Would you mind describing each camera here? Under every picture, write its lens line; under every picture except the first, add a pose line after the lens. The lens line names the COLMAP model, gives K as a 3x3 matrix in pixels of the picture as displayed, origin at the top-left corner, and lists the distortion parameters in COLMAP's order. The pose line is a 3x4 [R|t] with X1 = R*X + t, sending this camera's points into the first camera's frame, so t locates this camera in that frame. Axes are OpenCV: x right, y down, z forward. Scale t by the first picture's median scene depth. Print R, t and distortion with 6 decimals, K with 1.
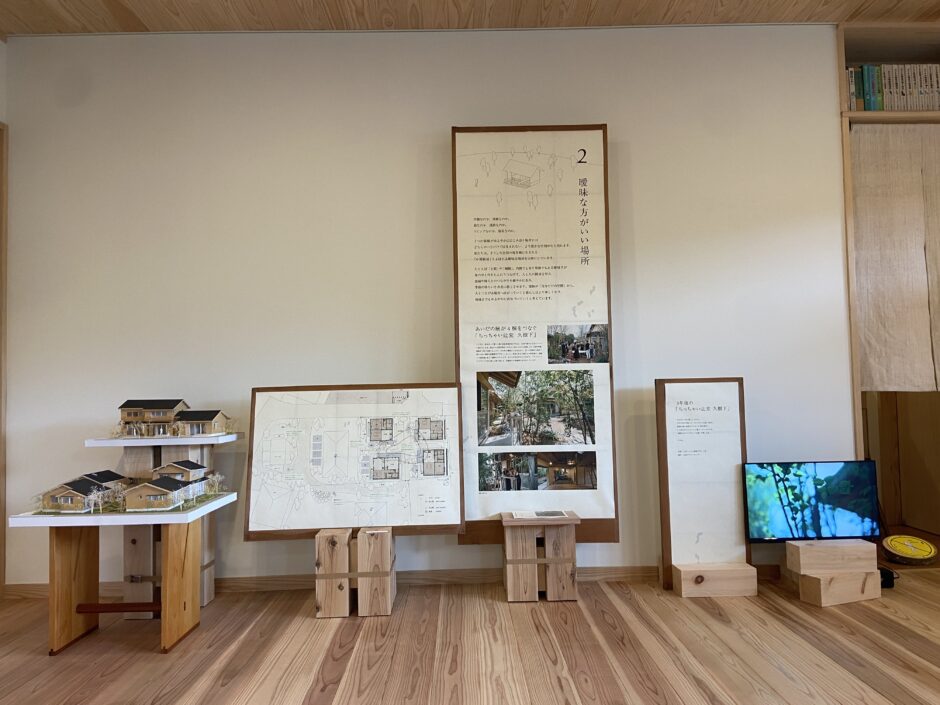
lens RADIAL K [[698.8, 0, 470.9], [0, 698.8, 357.2], [0, 0, 1]] dist [0.117493, -0.143534]
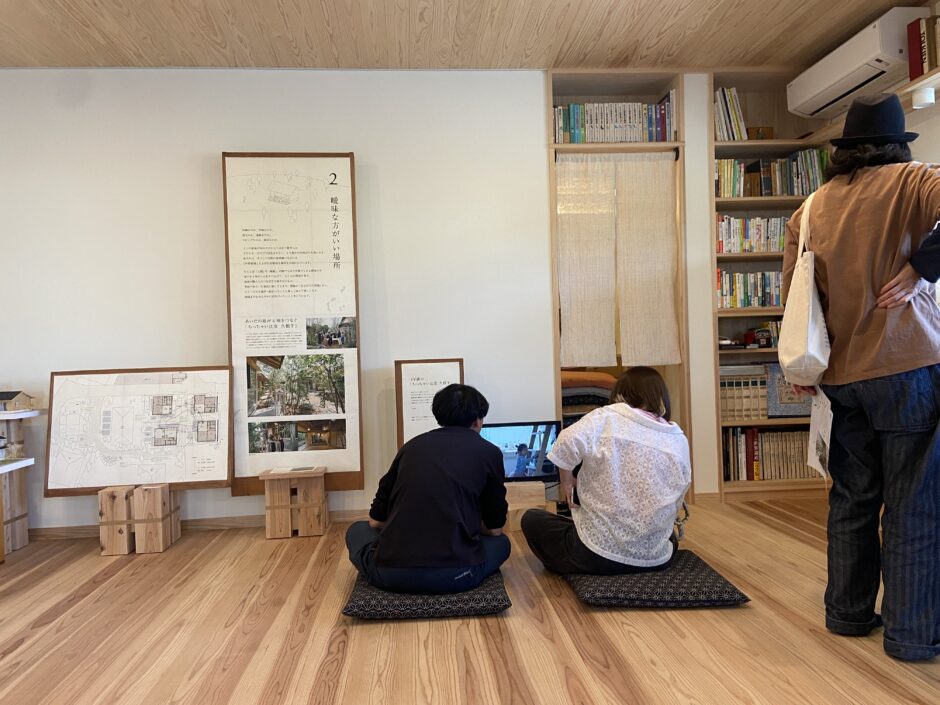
lens RADIAL K [[698.8, 0, 470.9], [0, 698.8, 357.2], [0, 0, 1]] dist [0.117493, -0.143534]
pose [[0.997714, -0.011613, 0.066567, 0.318373], [0.008278, 0.998707, 0.050168, -0.036675], [-0.067063, -0.049502, 0.996520, -0.255344]]
